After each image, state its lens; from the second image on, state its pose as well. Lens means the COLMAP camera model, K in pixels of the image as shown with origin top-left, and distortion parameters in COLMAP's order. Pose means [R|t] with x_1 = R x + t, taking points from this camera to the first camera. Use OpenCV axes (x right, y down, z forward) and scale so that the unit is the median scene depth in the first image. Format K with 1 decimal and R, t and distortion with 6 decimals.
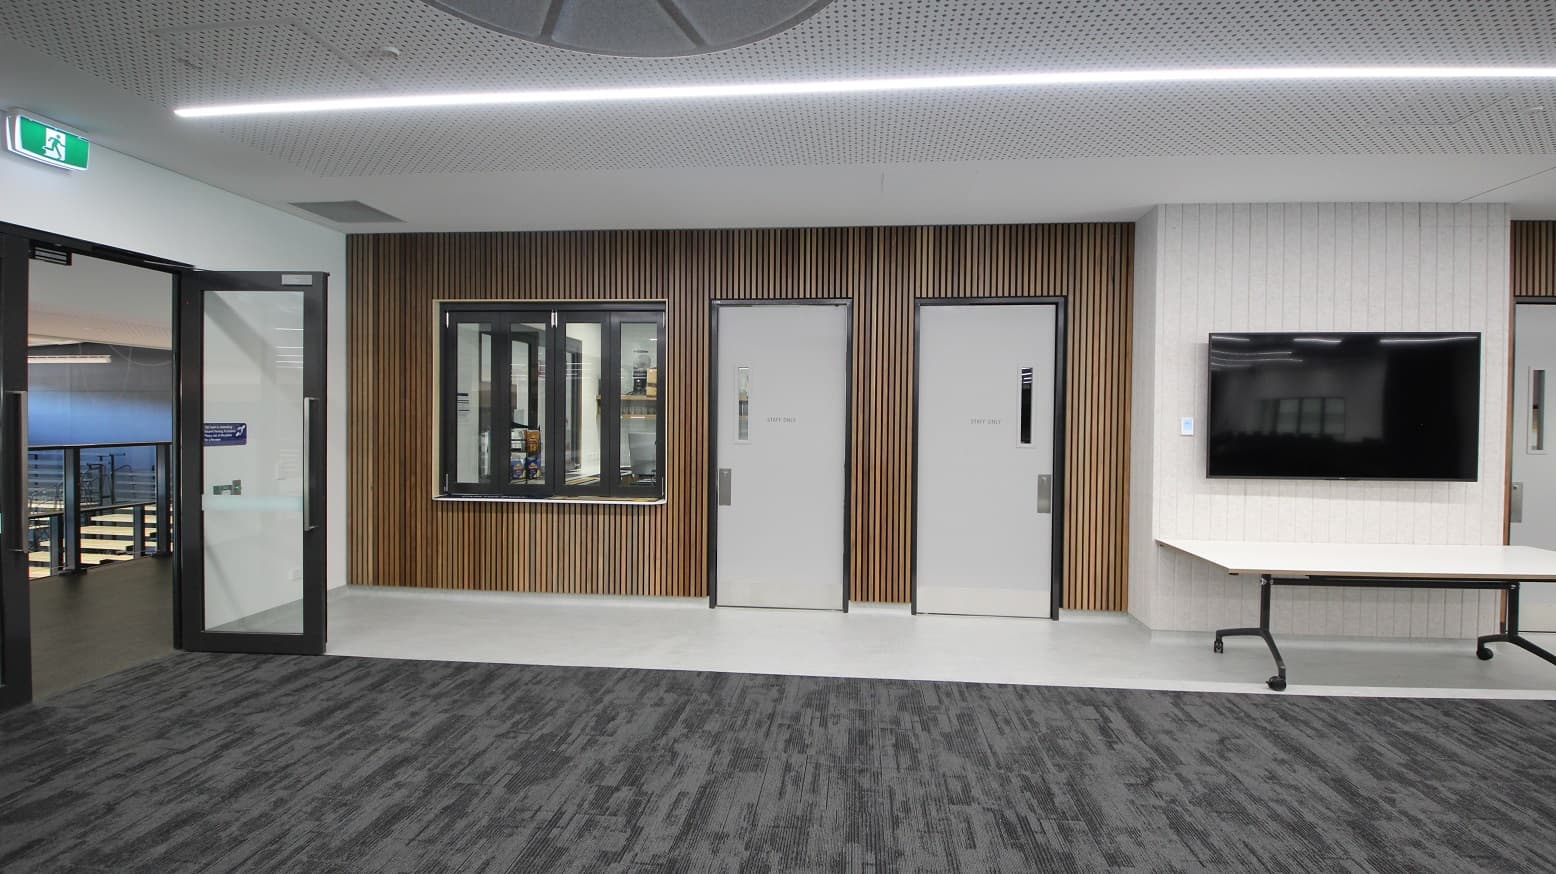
lens RADIAL K [[721.4, 0, 788.8], [0, 721.4, 436.2], [0, 0, 1]] dist [-0.021531, 0.000139]
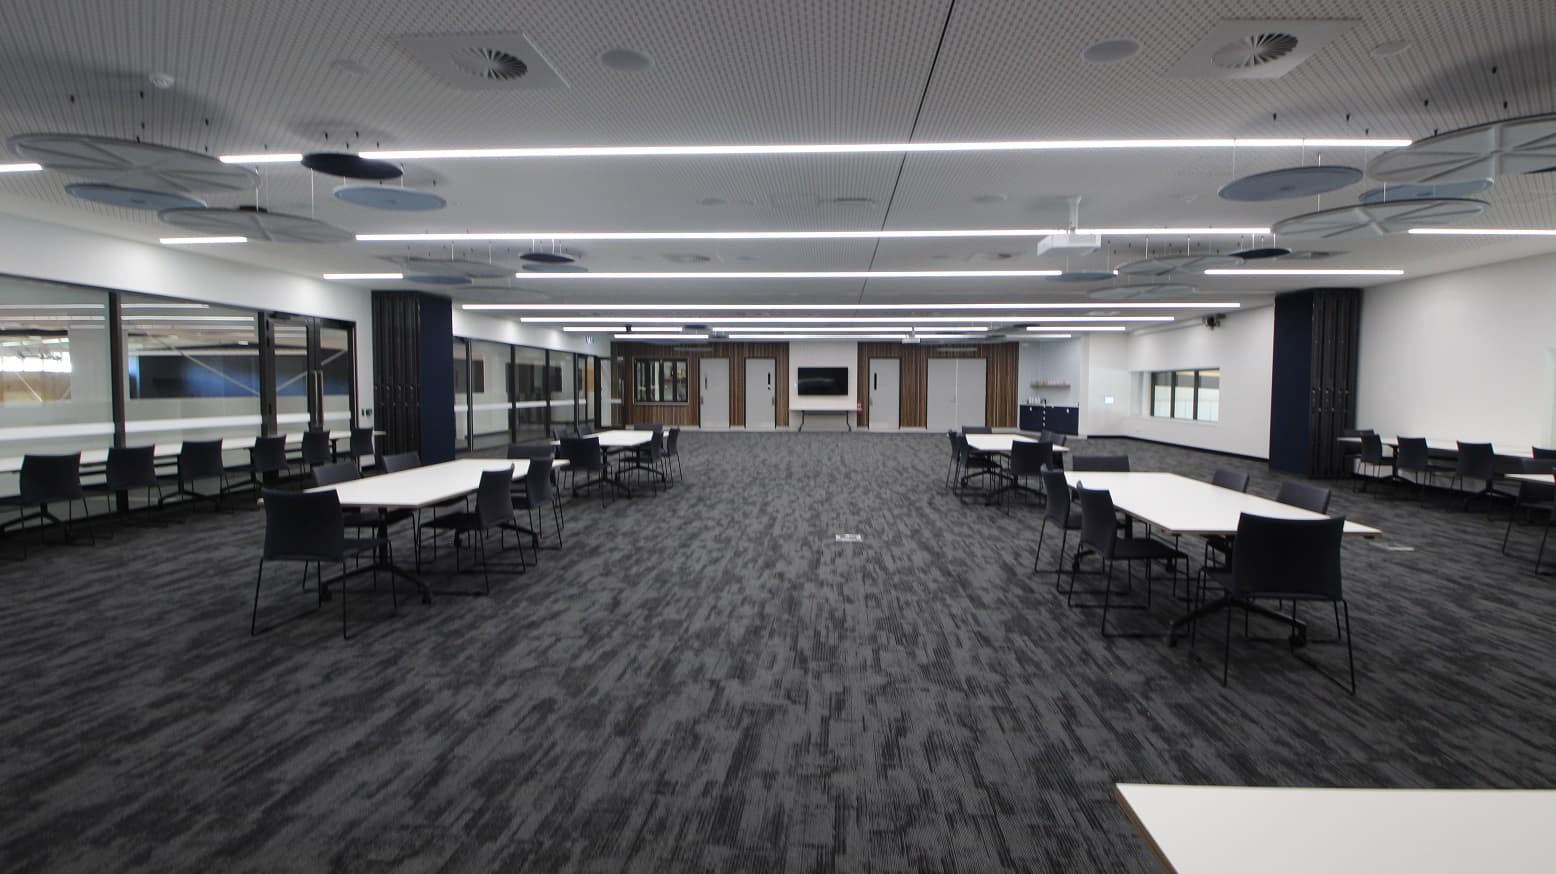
lens RADIAL K [[721.4, 0, 788.8], [0, 721.4, 436.2], [0, 0, 1]] dist [-0.021531, 0.000139]
pose [[0.999846, -0.011896, -0.012901, 0.496890], [0.012322, 0.999364, 0.033465, 0.149034], [0.012495, -0.033619, 0.999357, -3.418752]]
